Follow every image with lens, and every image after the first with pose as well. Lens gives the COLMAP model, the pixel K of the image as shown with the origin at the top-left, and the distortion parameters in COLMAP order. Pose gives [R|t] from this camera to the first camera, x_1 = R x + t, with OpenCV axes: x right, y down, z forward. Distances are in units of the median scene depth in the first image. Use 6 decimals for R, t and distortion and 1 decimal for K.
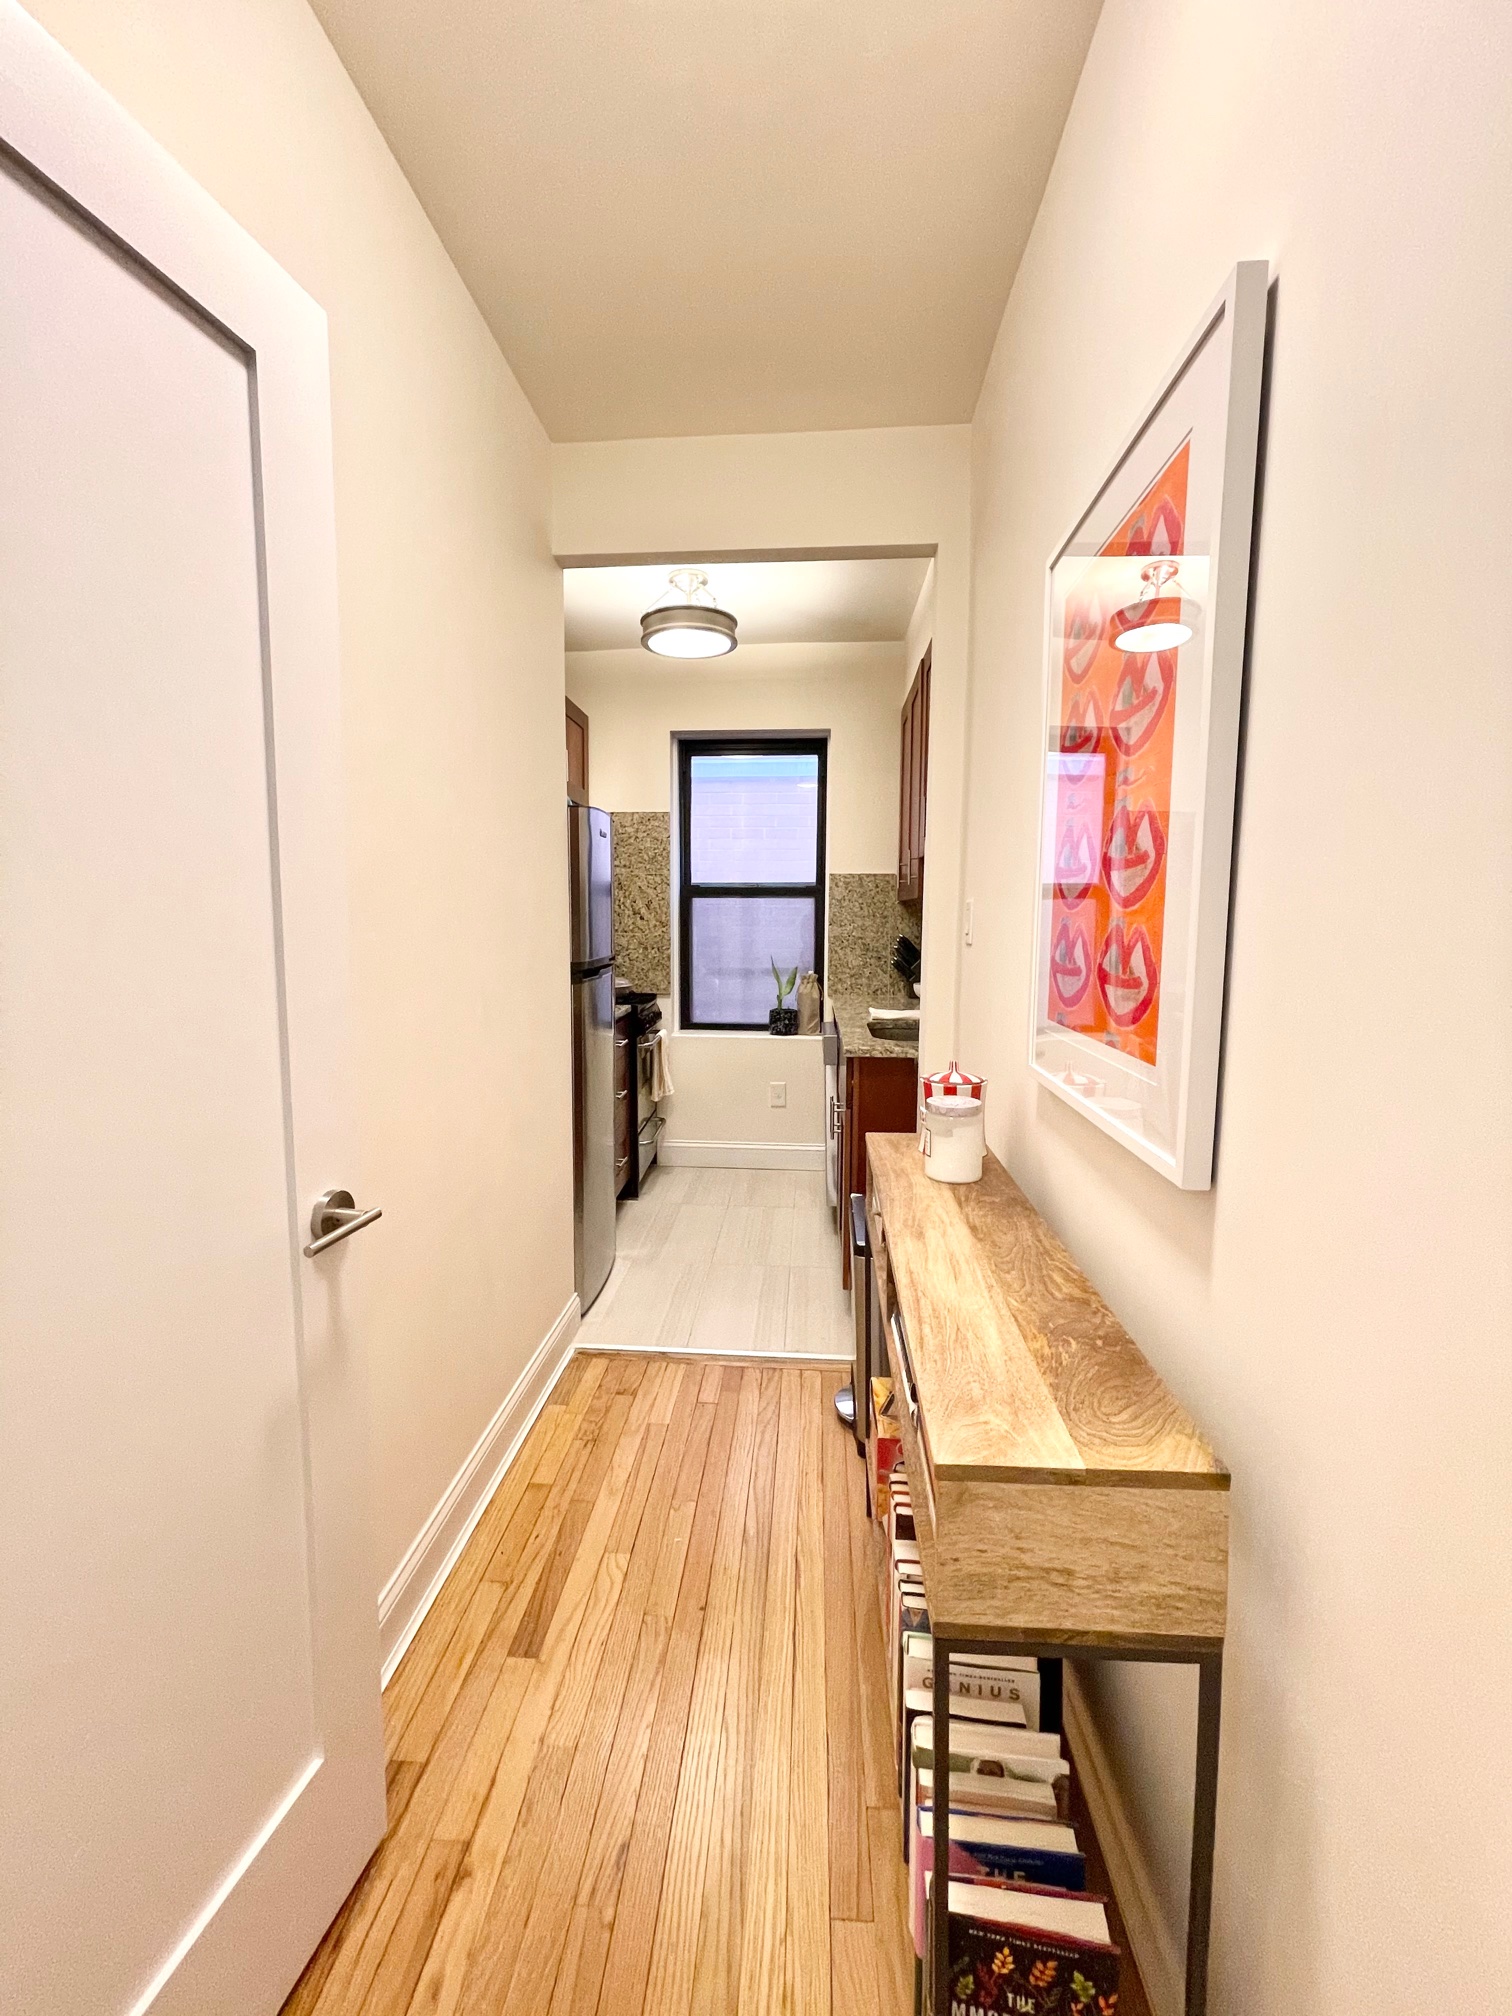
lens RADIAL K [[814.1, 0, 750.2], [0, 814.1, 1006.7], [0, 0, 1]] dist [-0.002088, 0.000240]
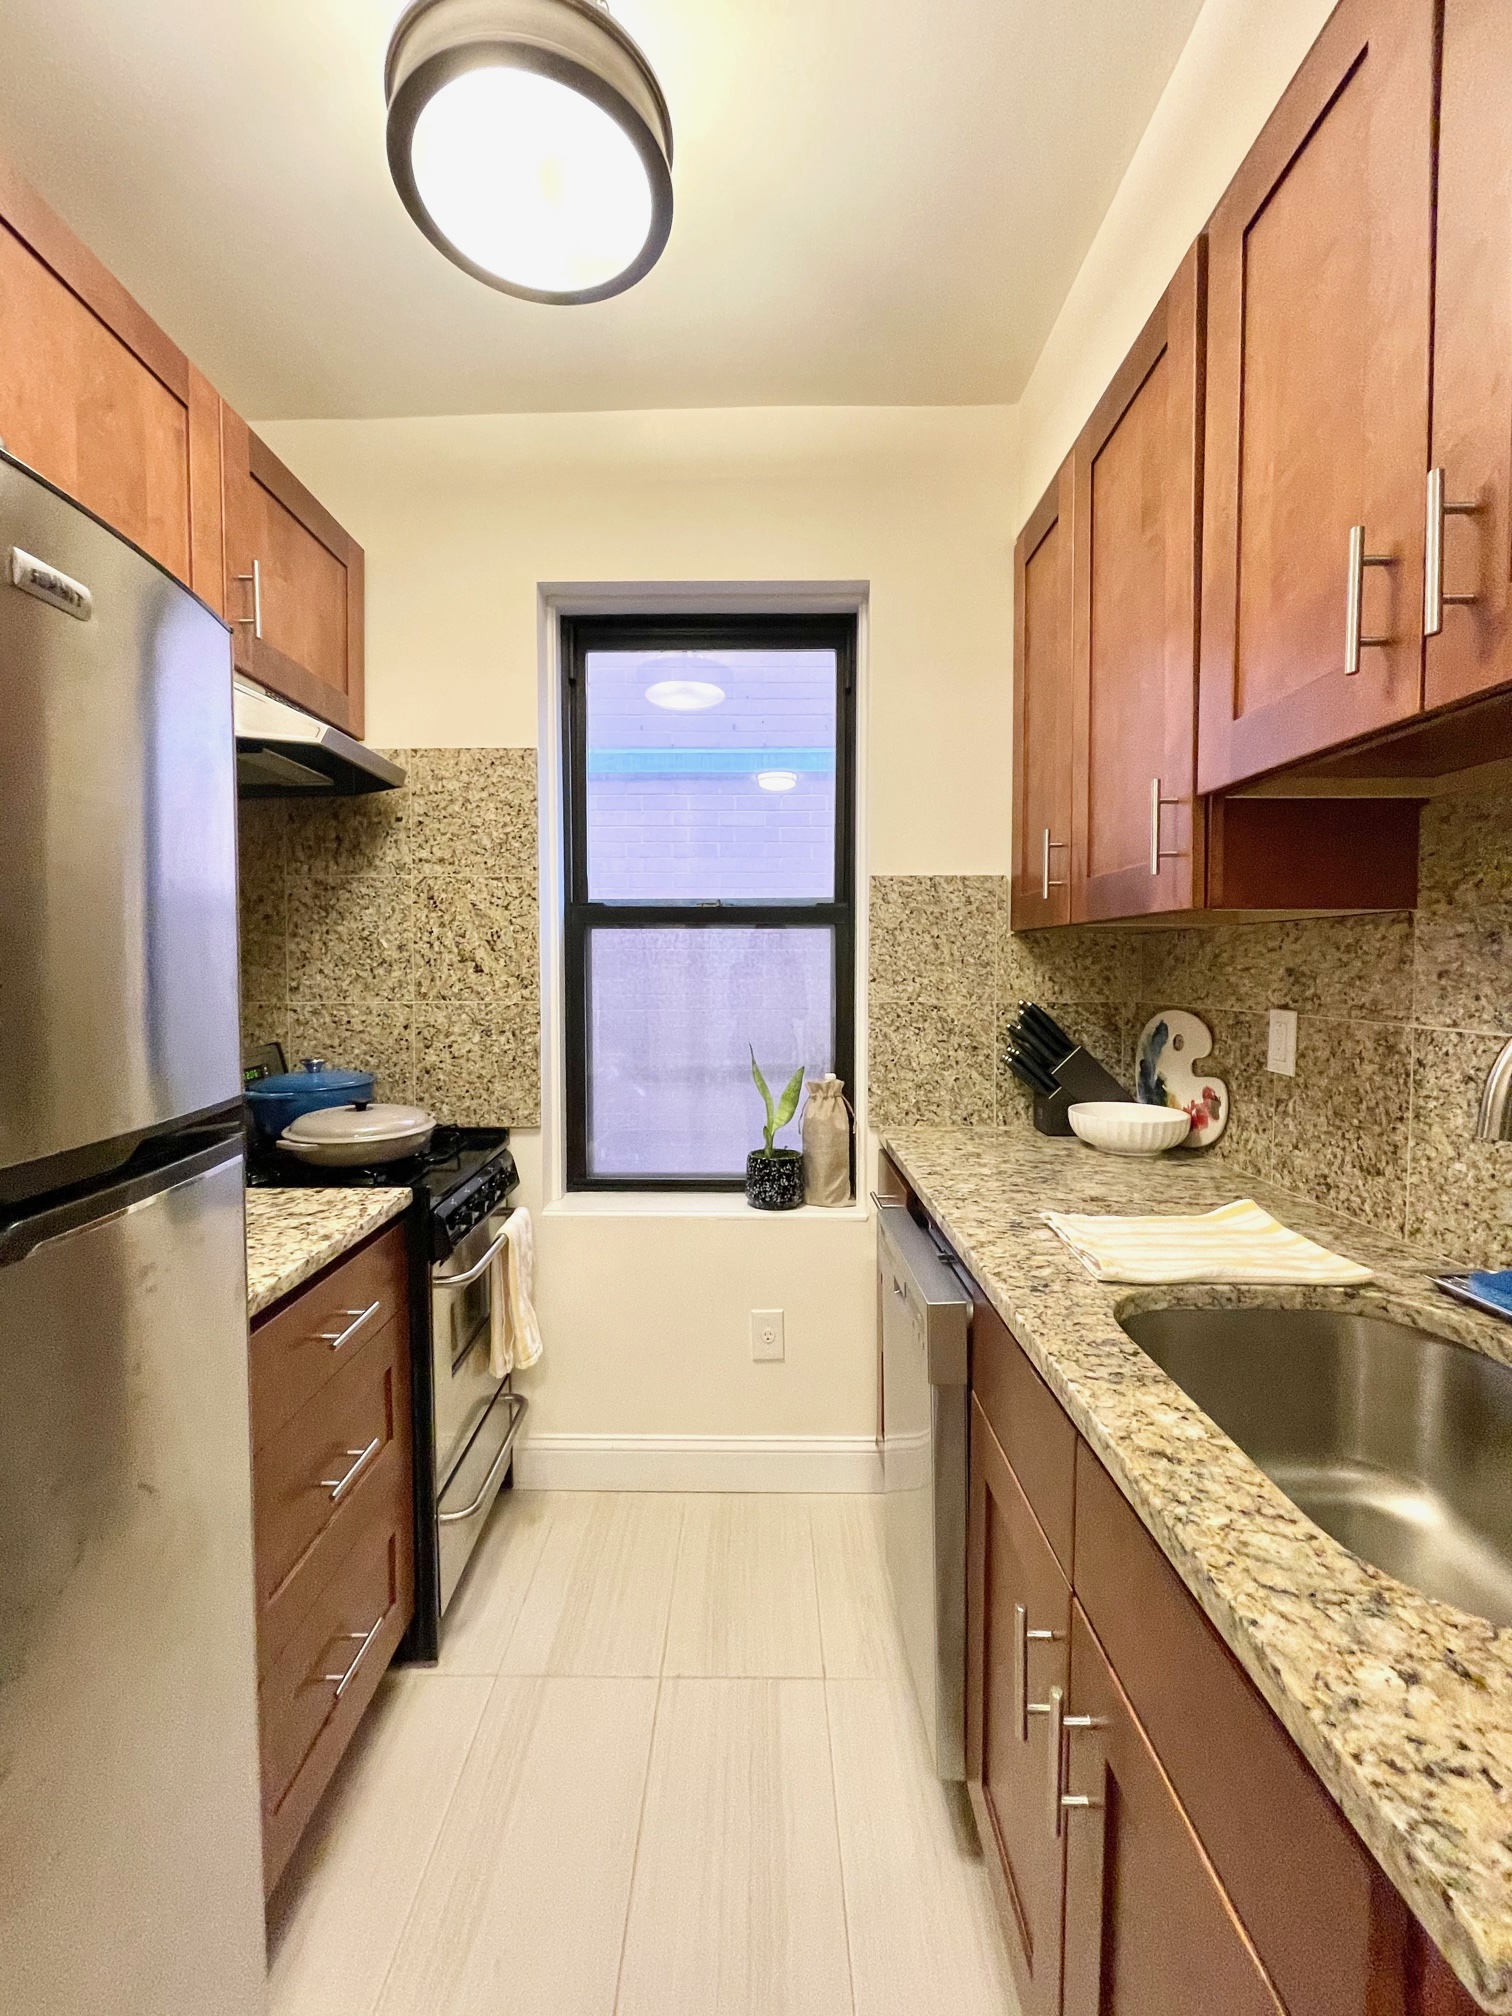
lens RADIAL K [[814.1, 0, 755.2], [0, 814.1, 996.2], [0, 0, 1]] dist [-0.002088, 0.000240]
pose [[0.997286, -0.008128, 0.073180, -0.006542], [0.013310, 0.997415, -0.070615, -0.056859], [-0.072416, 0.071397, 0.994816, 0.511428]]
